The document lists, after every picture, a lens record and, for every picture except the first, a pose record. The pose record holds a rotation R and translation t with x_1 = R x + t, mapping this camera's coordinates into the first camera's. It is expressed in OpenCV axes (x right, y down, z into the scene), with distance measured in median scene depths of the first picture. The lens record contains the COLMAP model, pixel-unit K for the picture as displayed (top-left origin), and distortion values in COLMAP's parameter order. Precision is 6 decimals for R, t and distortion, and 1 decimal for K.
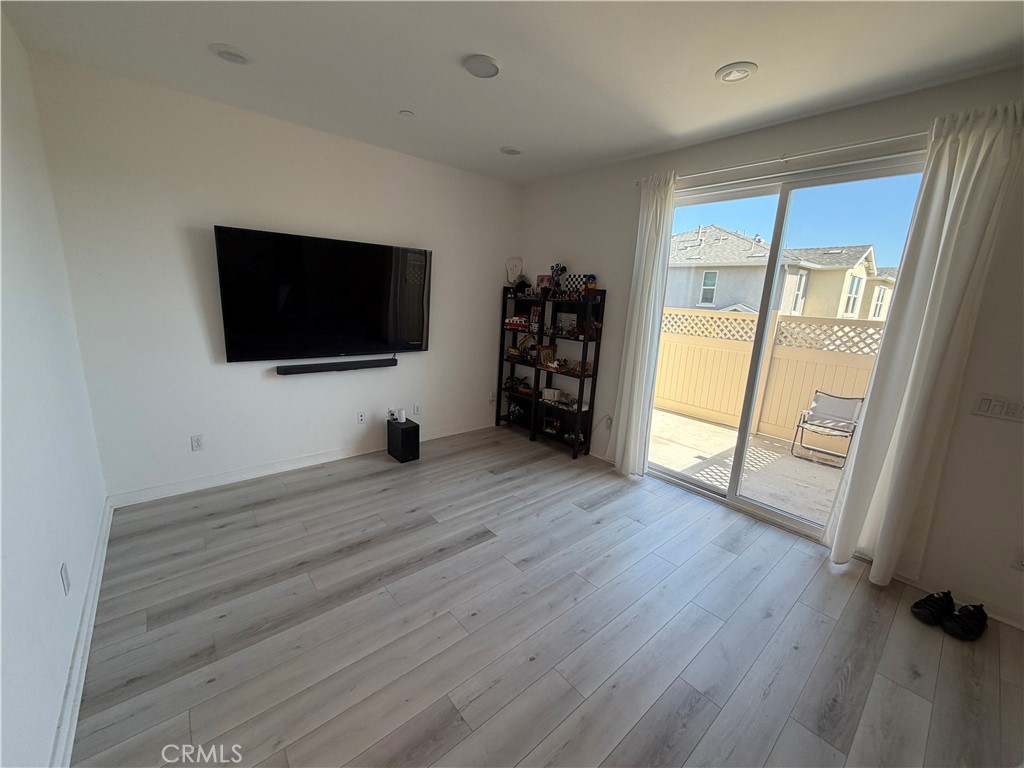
lens RADIAL K [[407.4, 0, 509.0], [0, 407.4, 385.4], [0, 0, 1]] dist [0.001282, -0.000025]
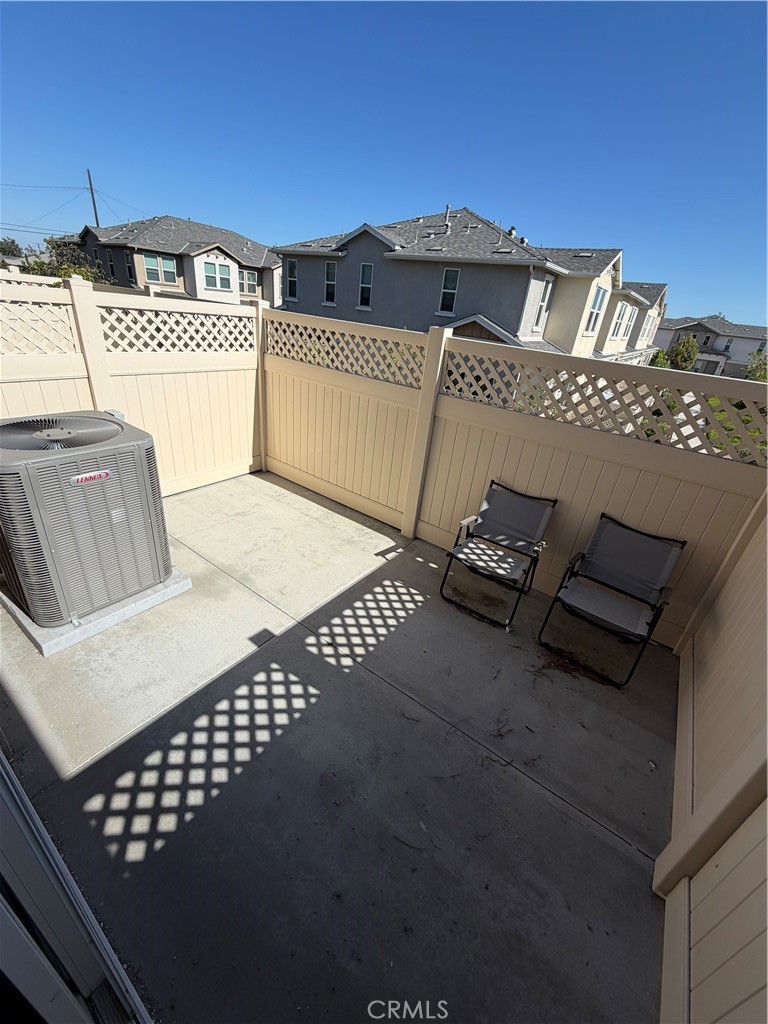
lens RADIAL K [[407.4, 0, 384.1], [0, 407.4, 512.6], [0, 0, 1]] dist [0.001282, -0.000025]
pose [[0.969634, -0.064261, 0.235966, 0.148767], [-0.001522, 0.963256, 0.268580, -0.031596], [-0.244555, -0.260784, 0.933908, 0.155101]]
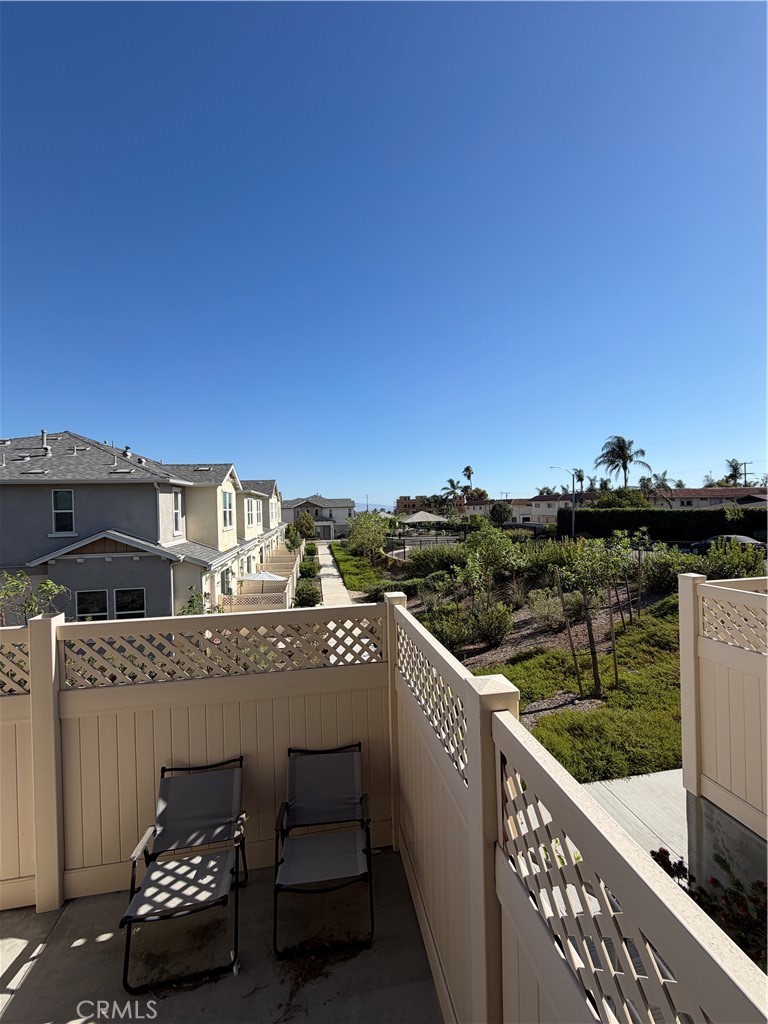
lens RADIAL K [[407.4, 0, 383.7], [0, 407.4, 510.7], [0, 0, 1]] dist [0.001282, -0.000025]
pose [[0.505875, -0.064915, 0.860161, 0.156754], [0.233478, 0.970248, -0.064089, -0.061060], [-0.830409, 0.233250, 0.505980, 0.149122]]
